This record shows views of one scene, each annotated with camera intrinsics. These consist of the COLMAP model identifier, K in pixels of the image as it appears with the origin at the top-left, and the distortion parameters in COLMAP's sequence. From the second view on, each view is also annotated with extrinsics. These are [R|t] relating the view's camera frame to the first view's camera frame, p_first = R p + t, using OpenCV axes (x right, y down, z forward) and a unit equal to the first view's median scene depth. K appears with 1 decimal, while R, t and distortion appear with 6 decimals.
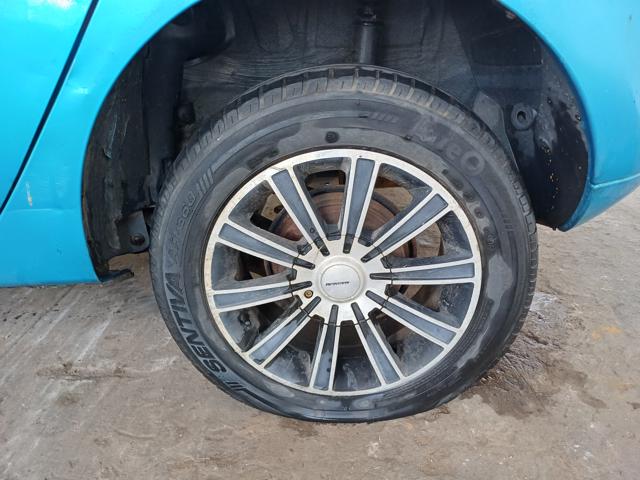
lens RADIAL K [[469.7, 0, 317.2], [0, 469.7, 243.6], [0, 0, 1]] dist [0.038110, -0.006372]
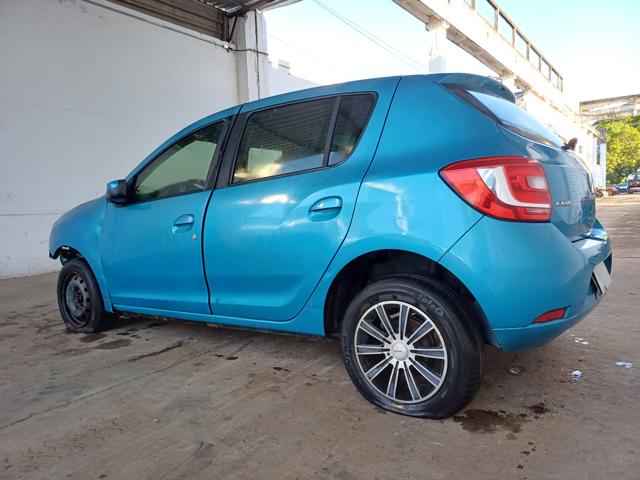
lens RADIAL K [[469.7, 0, 320.5], [0, 469.7, 241.2], [0, 0, 1]] dist [0.038110, -0.006372]
pose [[0.821130, 0.048797, -0.568651, 1.164408], [-0.220067, 0.946365, -0.236565, 0.221566], [0.526608, 0.319392, 0.787828, -1.519286]]
